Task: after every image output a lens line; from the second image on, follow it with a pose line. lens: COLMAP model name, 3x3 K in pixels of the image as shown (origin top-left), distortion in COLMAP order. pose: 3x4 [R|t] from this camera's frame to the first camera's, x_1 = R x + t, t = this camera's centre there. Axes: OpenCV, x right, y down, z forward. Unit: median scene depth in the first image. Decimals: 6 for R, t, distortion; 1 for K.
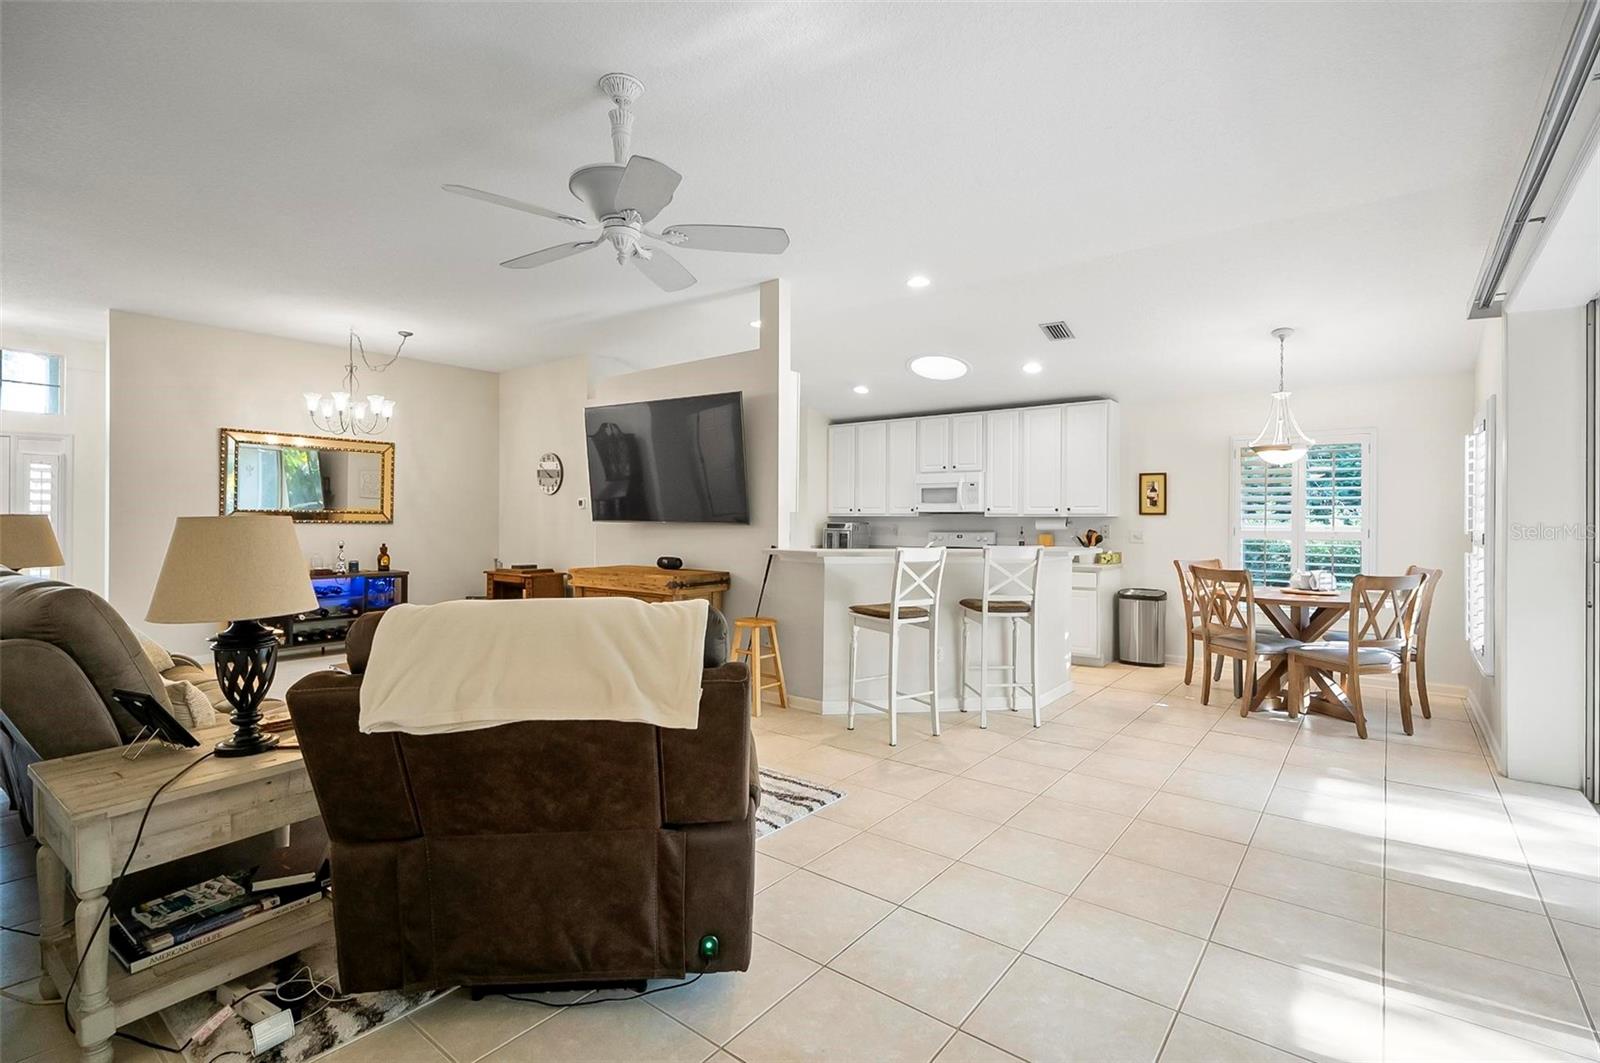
lens RADIAL K [[746.4, 0, 805.7], [0, 746.4, 508.3], [0, 0, 1]] dist [0.003751, -0.000125]
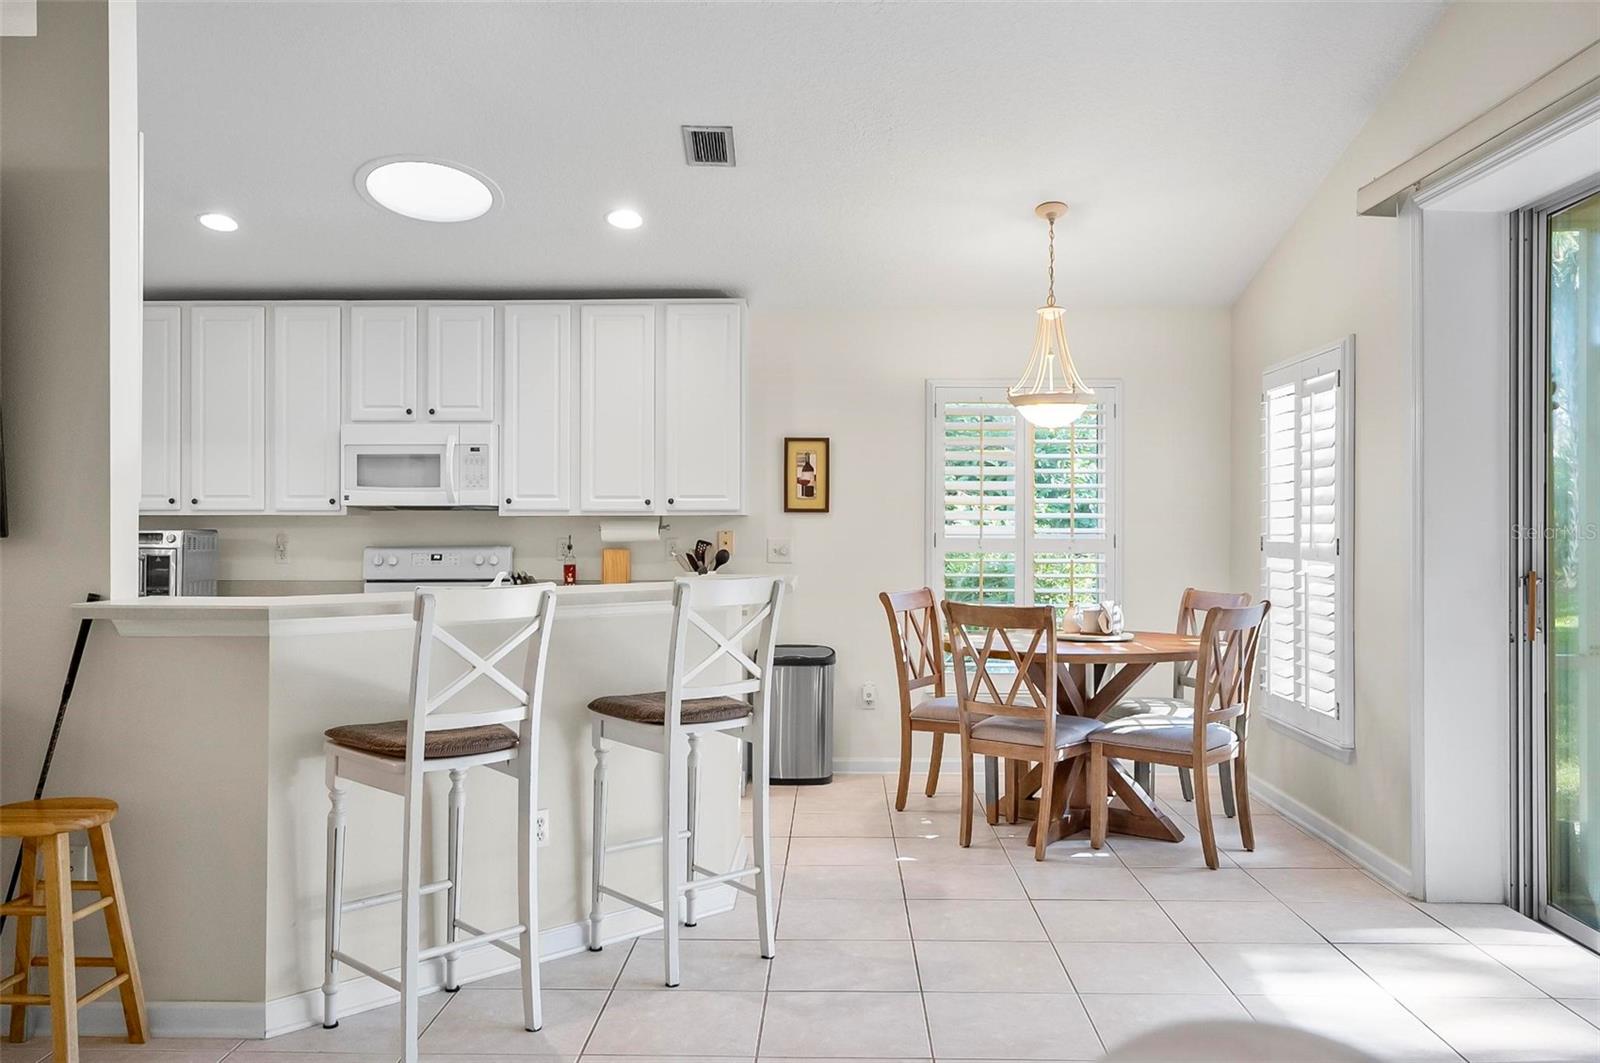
lens RADIAL K [[1258.9, 0, 803.2], [0, 1258.9, 517.2], [0, 0, 1]] dist [0.000996, 0.001870]
pose [[0.800180, -0.001542, 0.599758, -0.112694], [-0.005164, 0.999942, 0.009460, 0.003874], [-0.599738, -0.010667, 0.800126, 0.260658]]
